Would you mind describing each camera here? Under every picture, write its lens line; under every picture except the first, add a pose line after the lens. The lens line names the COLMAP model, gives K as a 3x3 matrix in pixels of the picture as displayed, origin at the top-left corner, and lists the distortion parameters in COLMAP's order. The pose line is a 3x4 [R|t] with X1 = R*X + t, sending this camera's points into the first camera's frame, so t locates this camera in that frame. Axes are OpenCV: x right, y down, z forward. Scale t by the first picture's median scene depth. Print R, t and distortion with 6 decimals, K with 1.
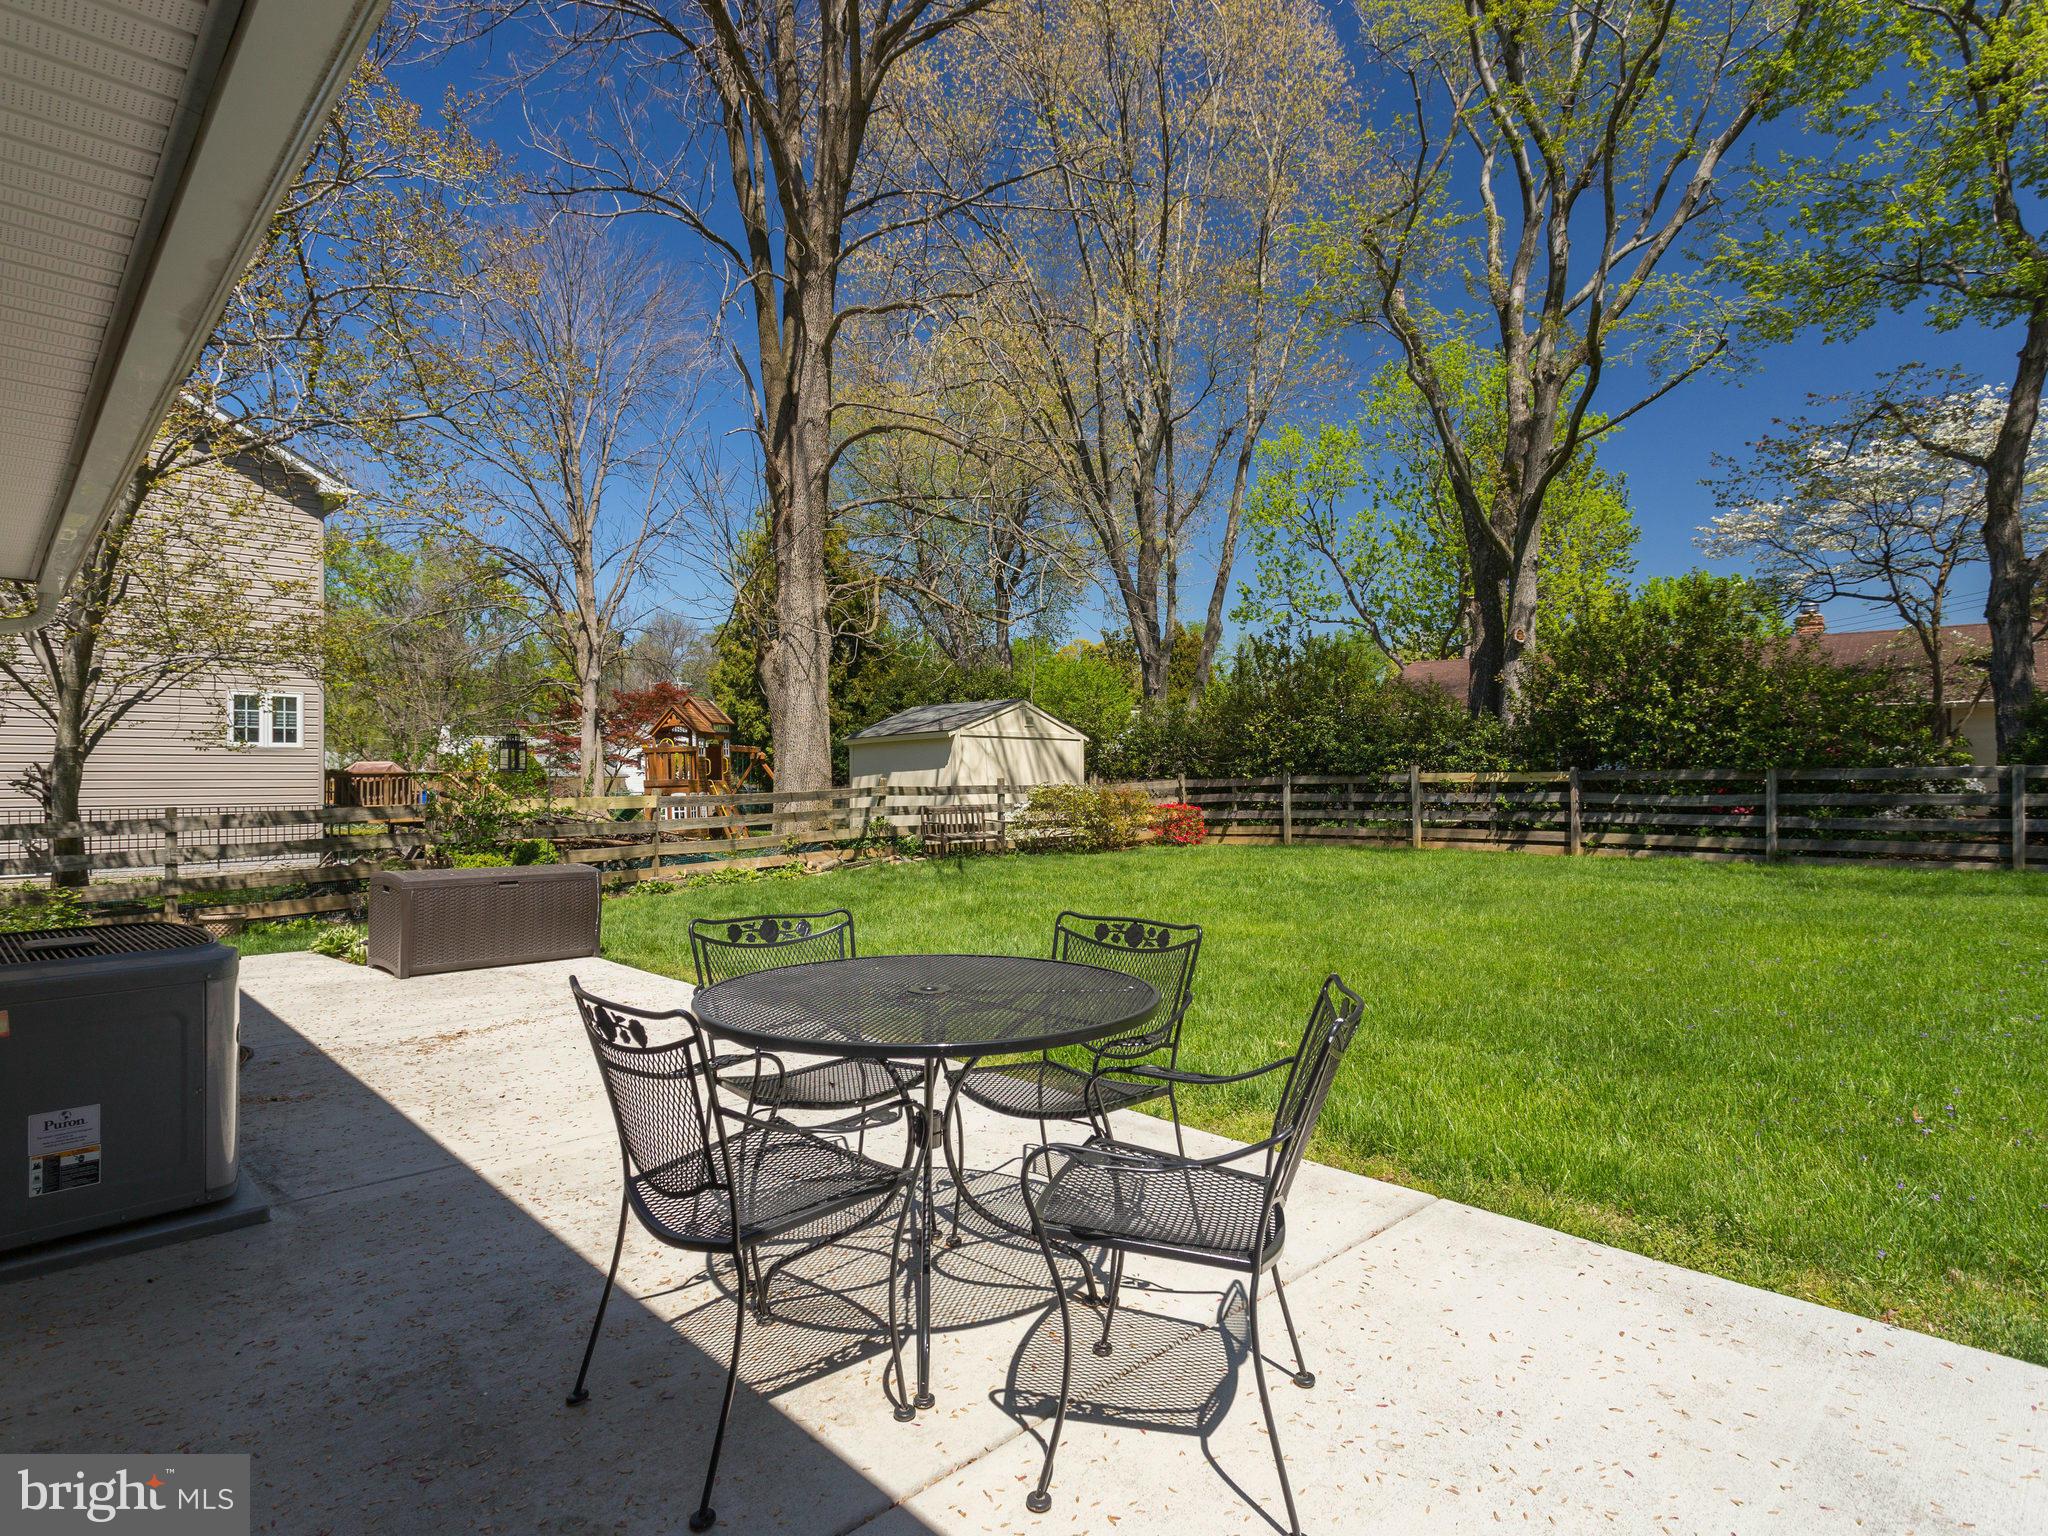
lens RADIAL K [[1098.8, 0, 1008.1], [0, 1098.8, 766.8], [0, 0, 1]] dist [0.001471, 0.001168]
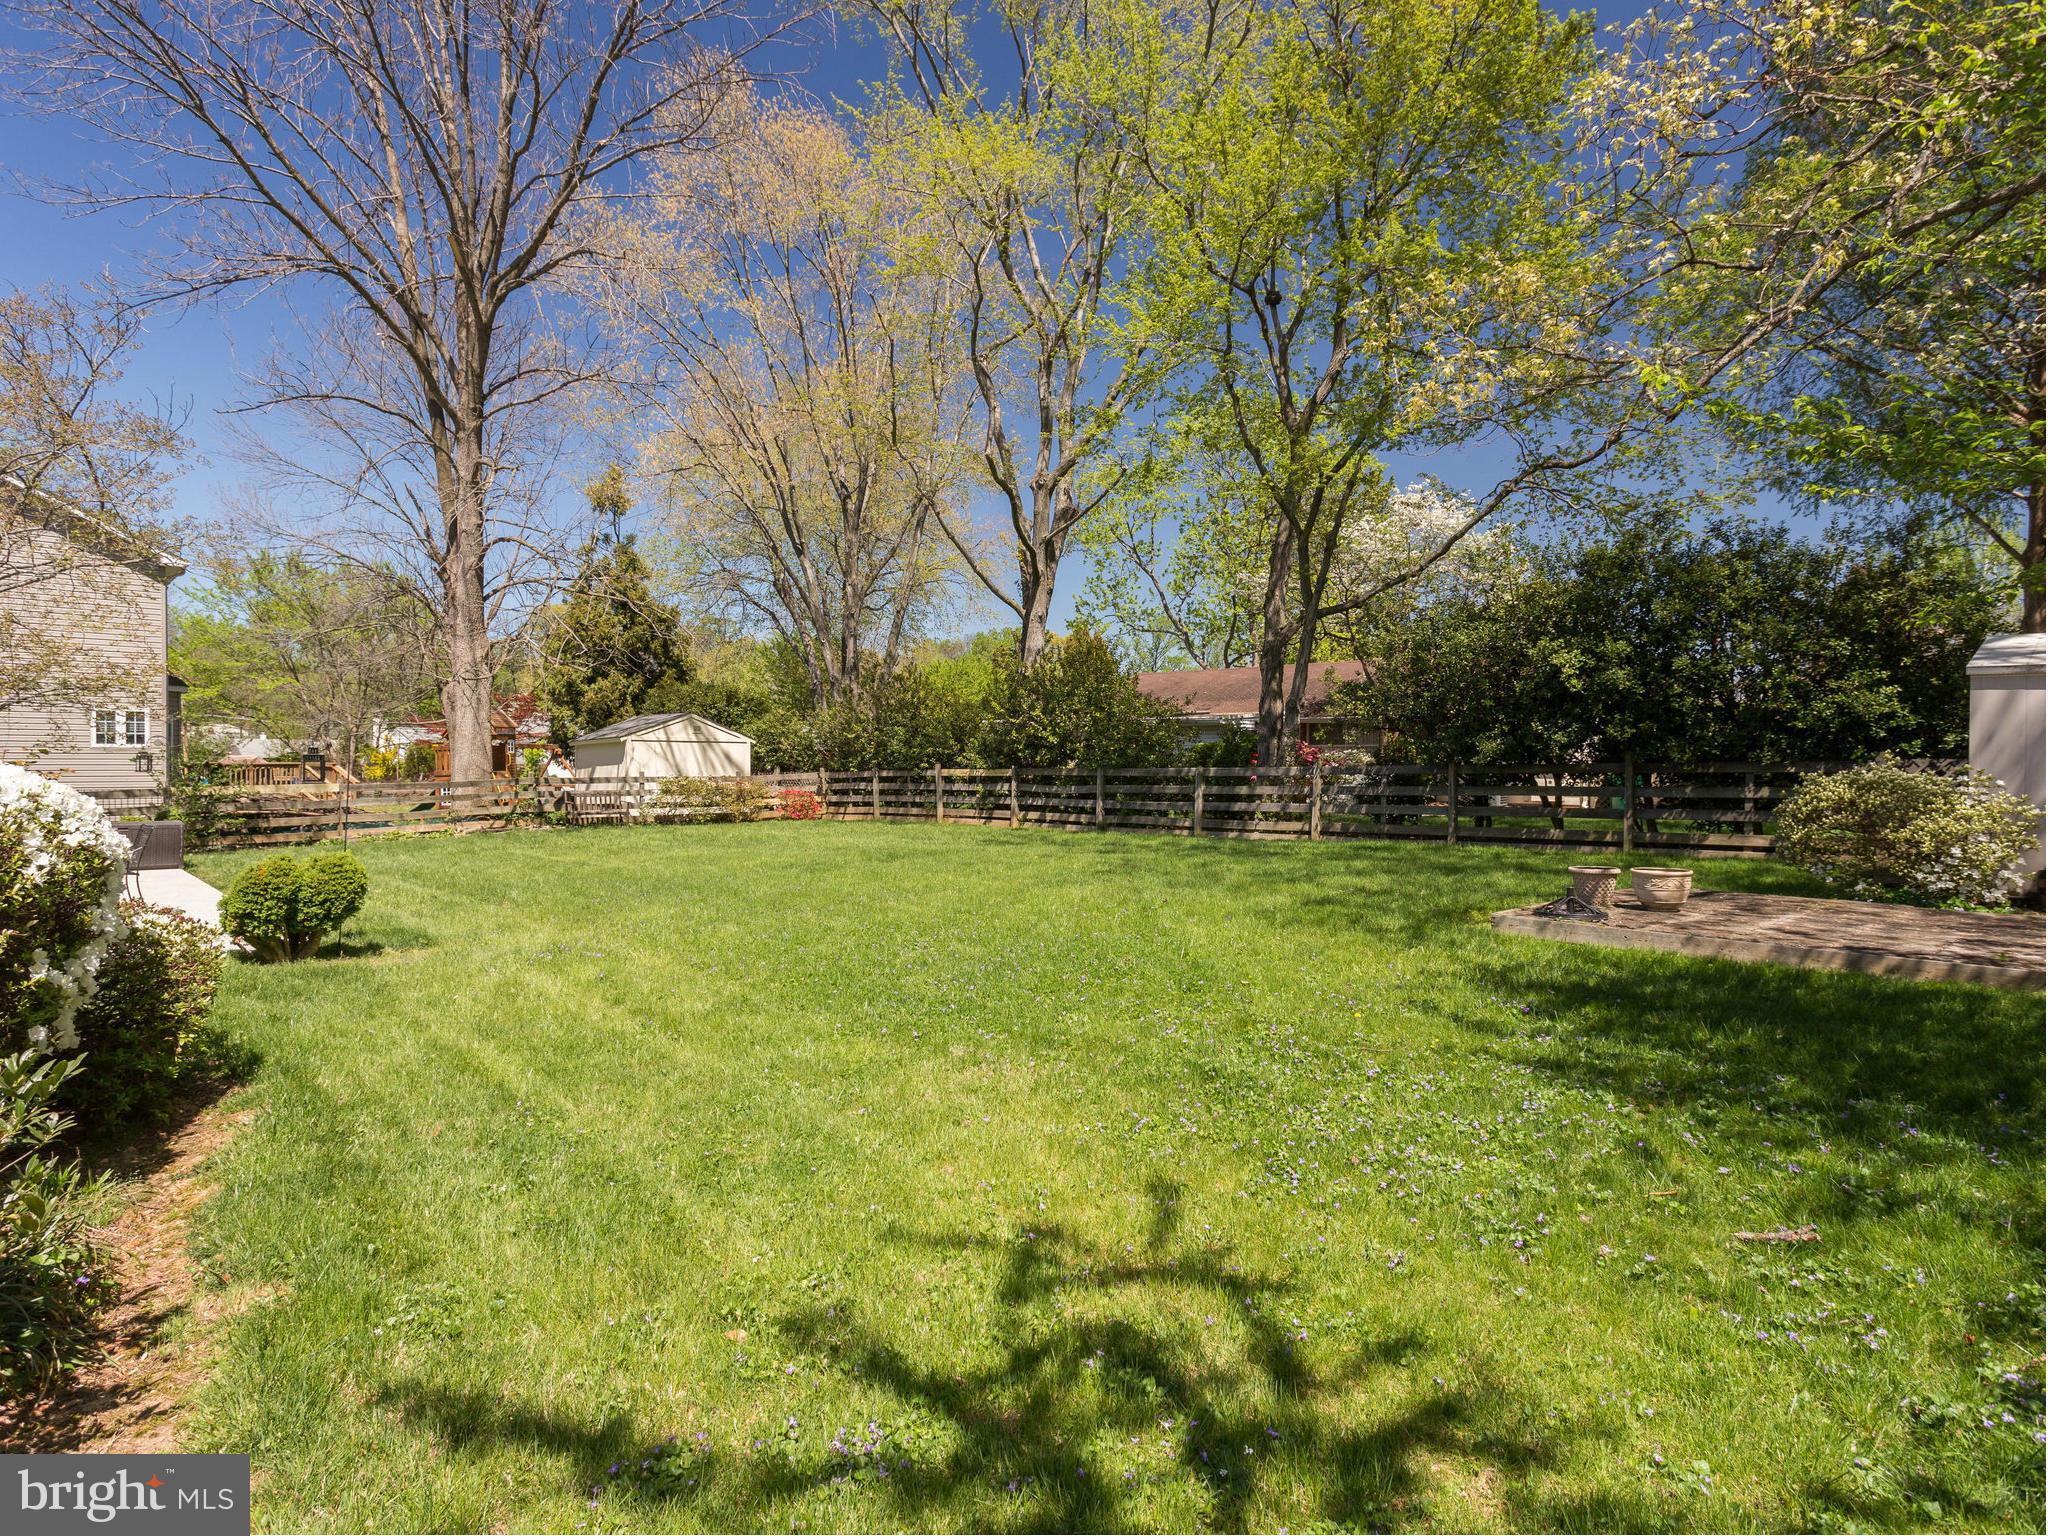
lens RADIAL K [[1049.4, 0, 980.1], [0, 1049.4, 765.5], [0, 0, 1]] dist [0.002188, 0.000666]
pose [[0.999990, 0.004188, -0.001542, 0.432680], [-0.004172, 0.999940, 0.010133, -0.013103], [0.001584, -0.010126, 0.999947, -0.348502]]
